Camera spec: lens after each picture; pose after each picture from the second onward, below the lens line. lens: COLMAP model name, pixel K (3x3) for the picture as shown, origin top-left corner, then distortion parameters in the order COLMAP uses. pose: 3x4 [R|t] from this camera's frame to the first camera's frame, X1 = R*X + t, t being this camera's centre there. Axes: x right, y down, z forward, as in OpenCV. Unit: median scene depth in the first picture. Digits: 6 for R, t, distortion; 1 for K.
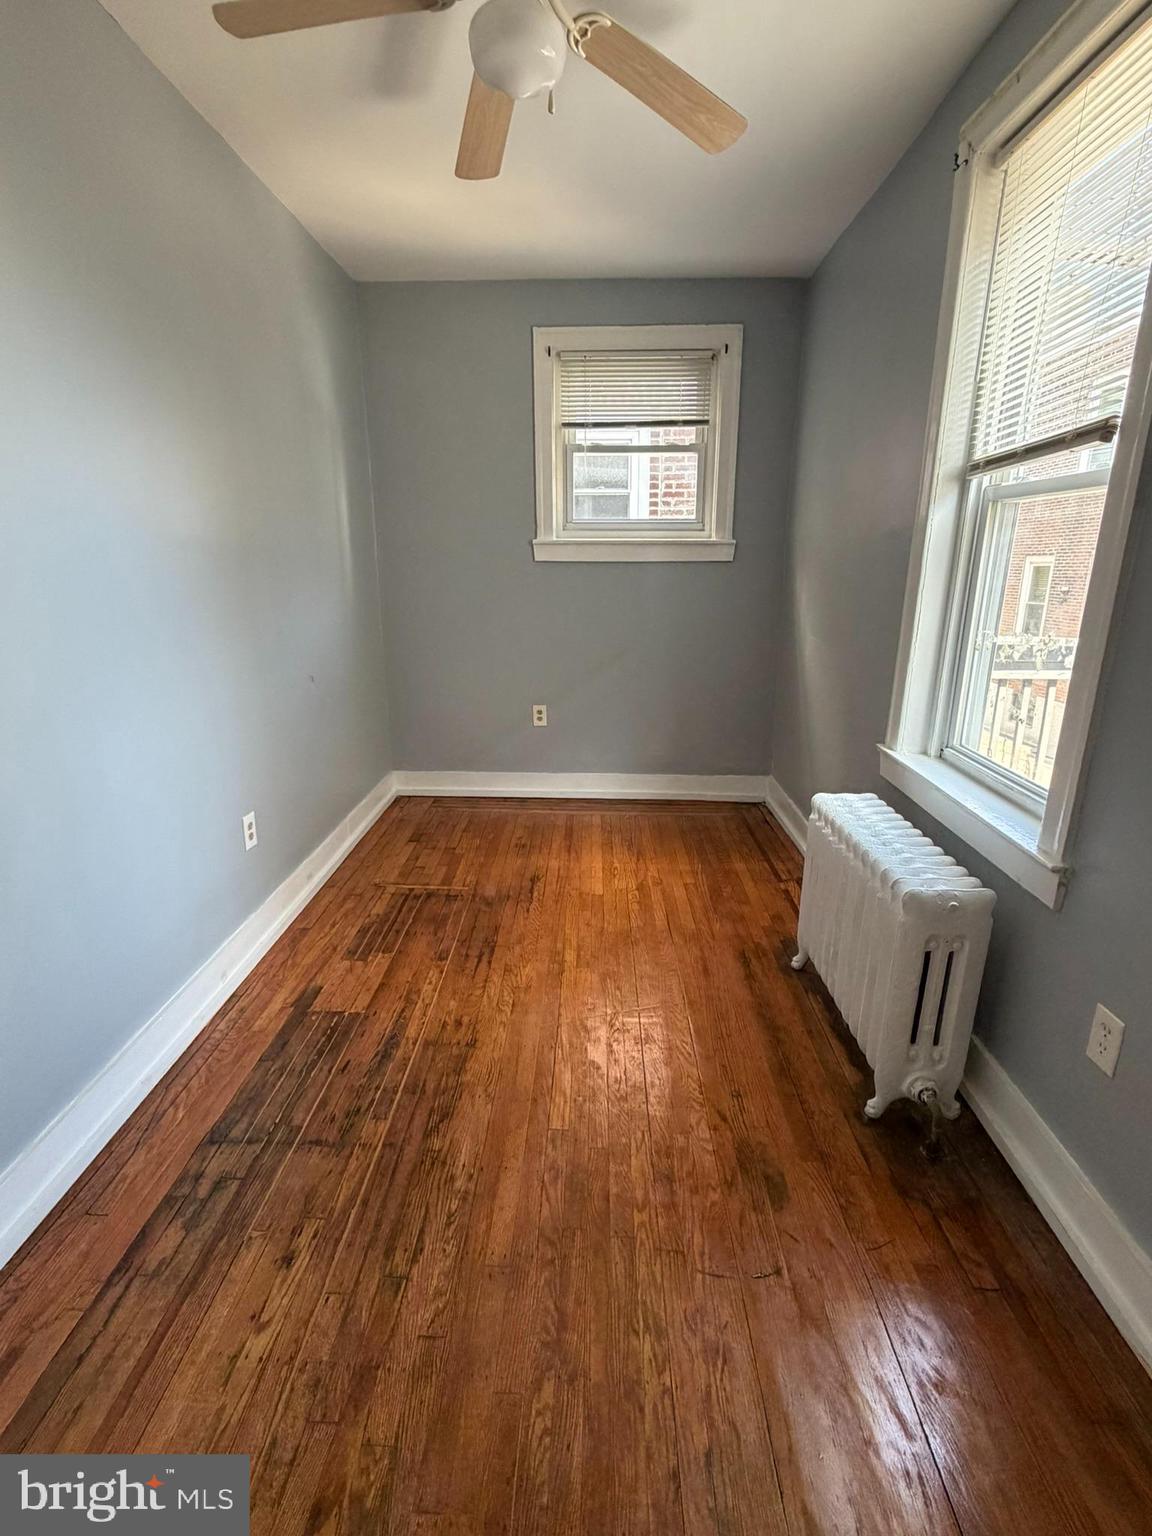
lens RADIAL K [[717.7, 0, 571.1], [0, 717.7, 766.4], [0, 0, 1]] dist [0.002237, -0.000478]
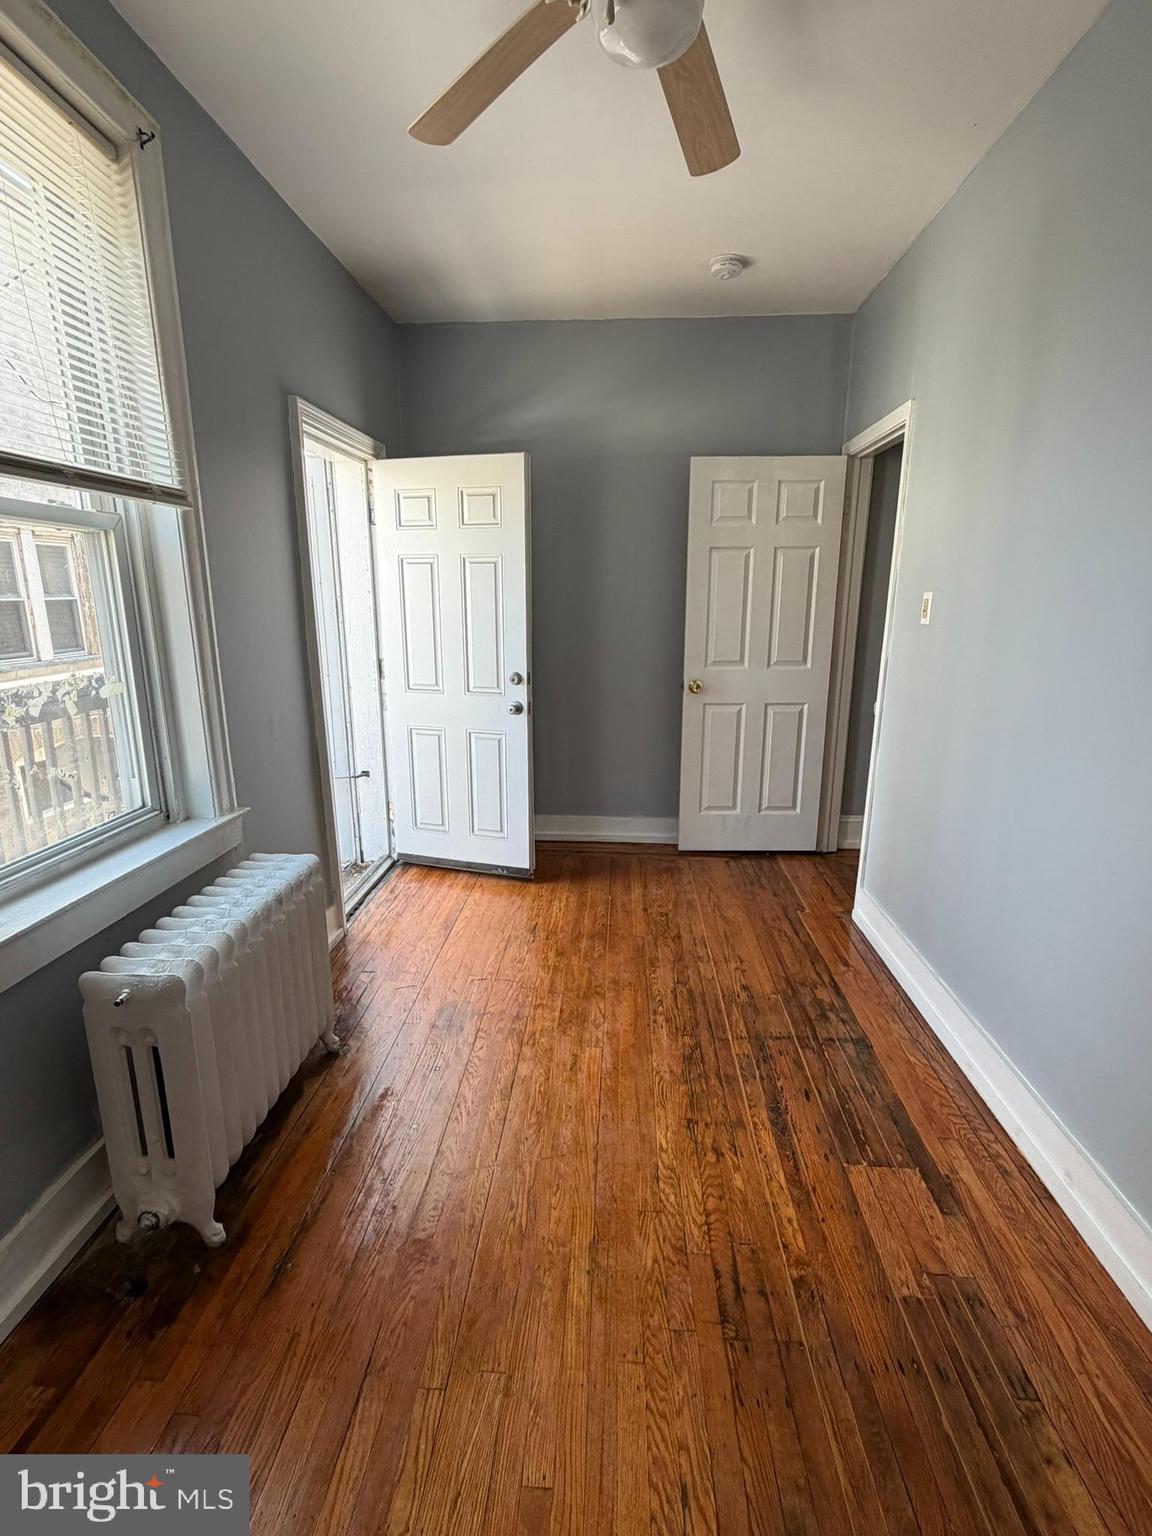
lens RADIAL K [[717.7, 0, 573.1], [0, 717.7, 768.7], [0, 0, 1]] dist [0.002237, -0.000478]
pose [[-0.999514, -0.010852, 0.029238, -0.011713], [0.004953, 0.870370, 0.492374, -0.495792], [-0.030791, 0.492279, -0.869893, 1.723600]]
